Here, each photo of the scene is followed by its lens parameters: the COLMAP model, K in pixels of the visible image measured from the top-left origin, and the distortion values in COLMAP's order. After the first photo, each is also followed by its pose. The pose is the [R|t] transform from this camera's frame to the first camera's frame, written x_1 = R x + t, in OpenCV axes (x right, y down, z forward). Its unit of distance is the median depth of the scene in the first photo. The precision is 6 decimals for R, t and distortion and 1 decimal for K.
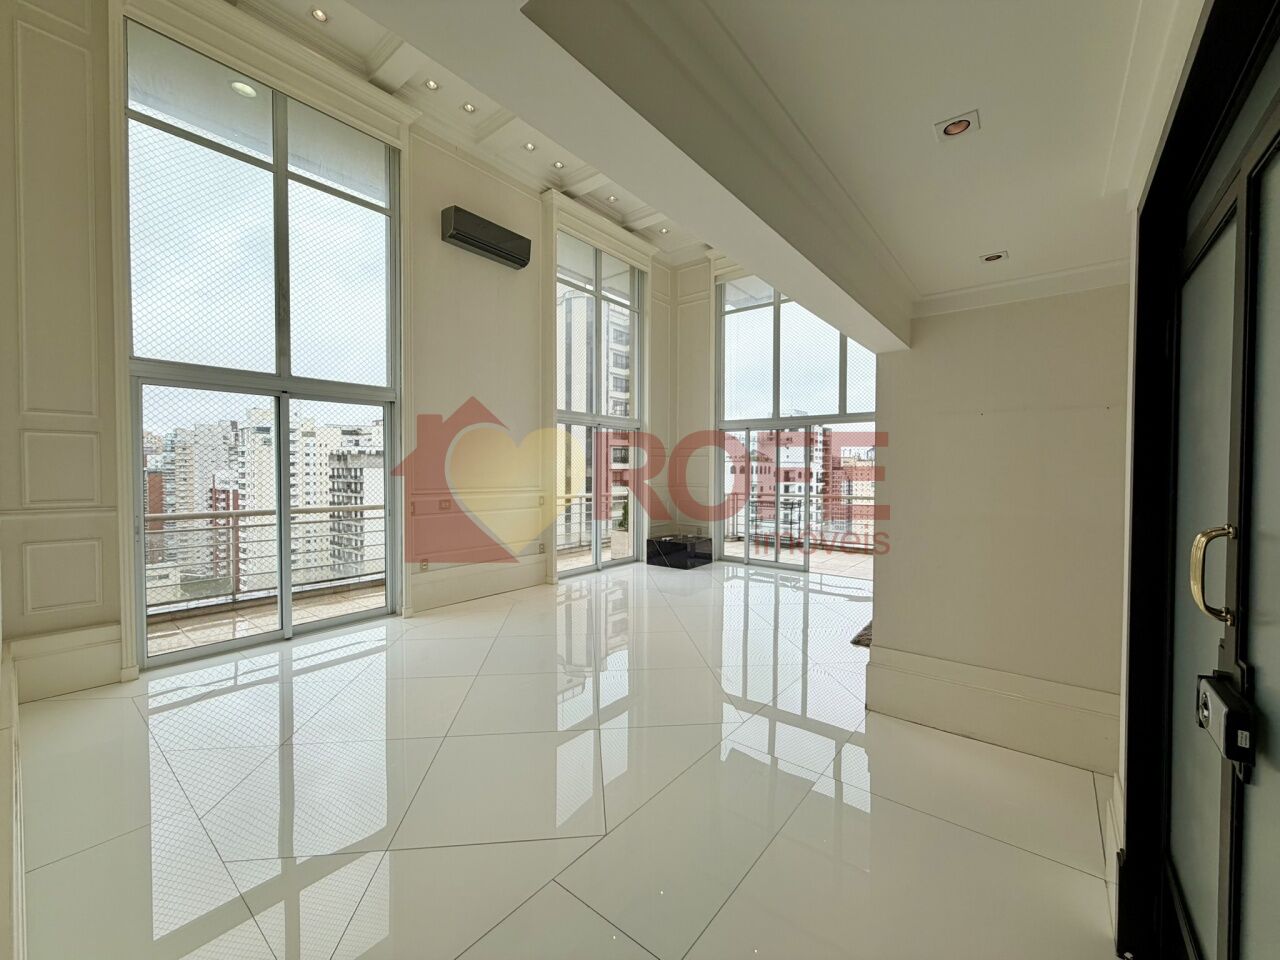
lens RADIAL K [[509.1, 0, 636.6], [0, 509.1, 478.9], [0, 0, 1]] dist [-0.001589, 0.000174]
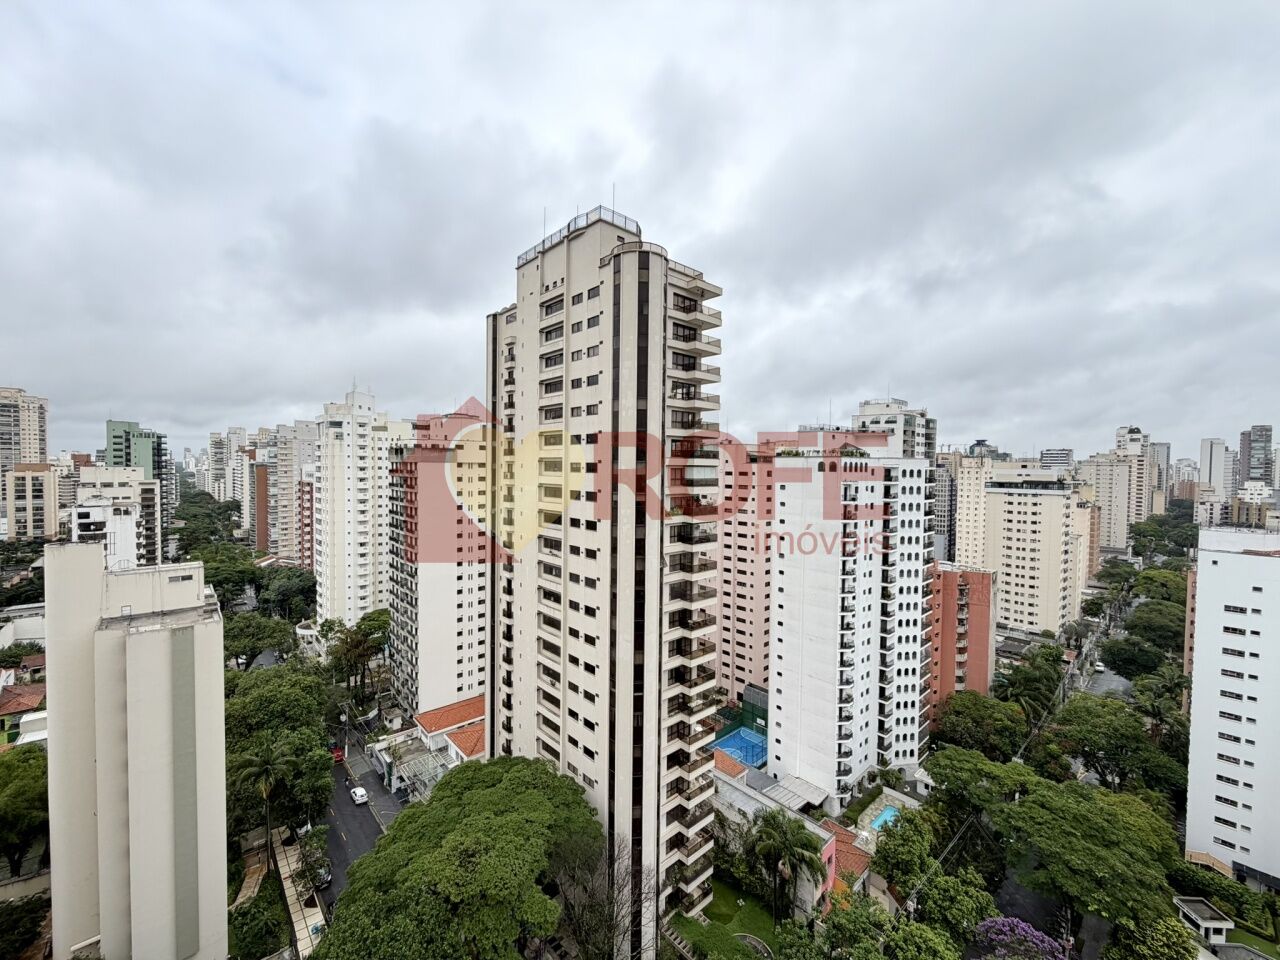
lens RADIAL K [[509.1, 0, 639.0], [0, 509.1, 478.3], [0, 0, 1]] dist [-0.001589, 0.000174]
pose [[0.989170, 0.009626, -0.146456, 0.270130], [-0.008525, 0.999931, 0.008142, -0.050055], [0.146524, -0.006805, 0.989184, 2.187869]]
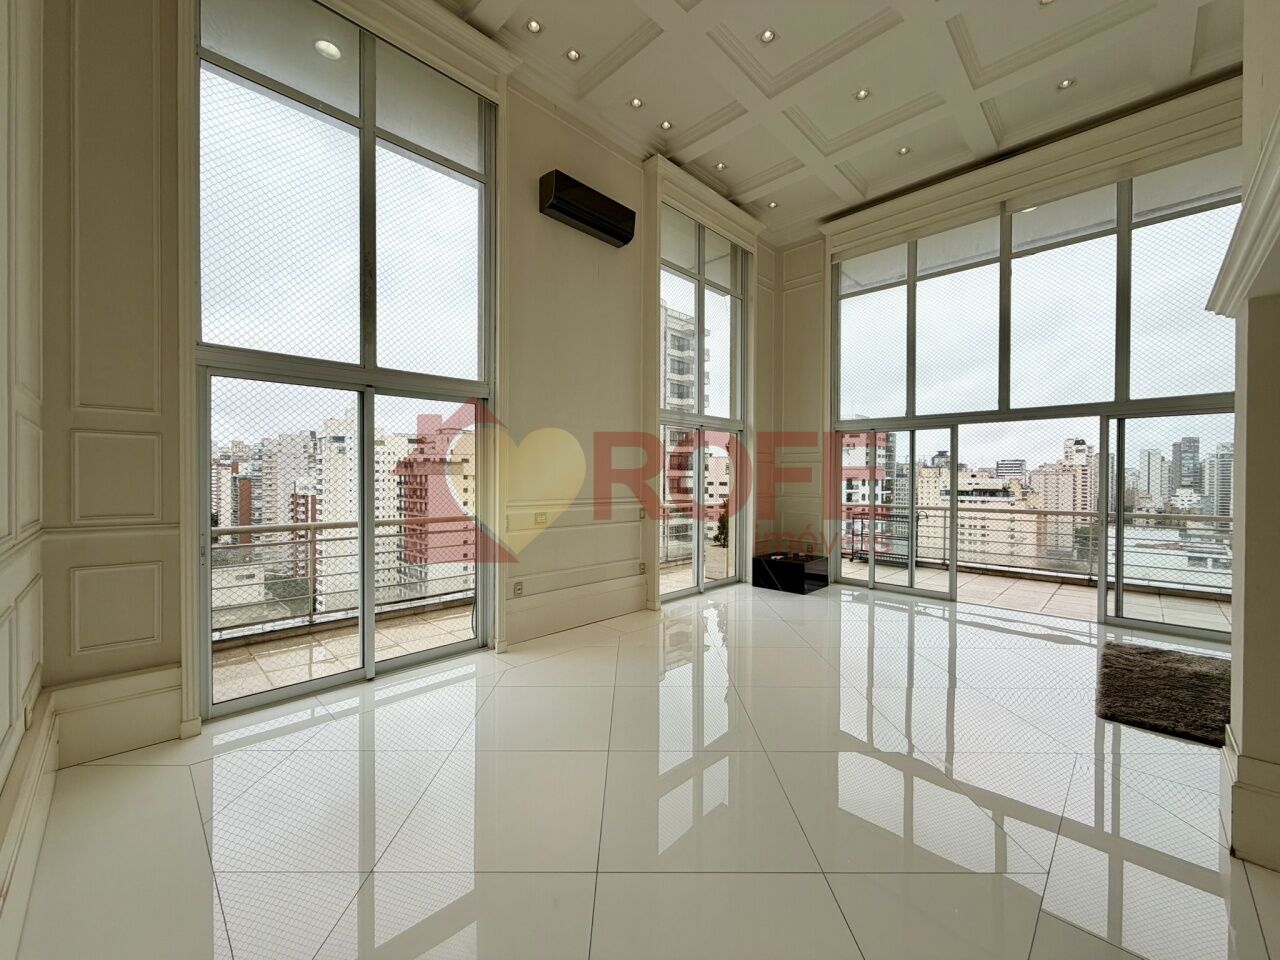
lens RADIAL K [[509.1, 0, 638.1], [0, 509.1, 479.0], [0, 0, 1]] dist [-0.001589, 0.000174]
pose [[0.995001, 0.001287, -0.099858, -0.107342], [-0.002629, 0.999908, -0.013305, -0.004064], [0.099831, 0.013501, 0.994913, 0.135378]]
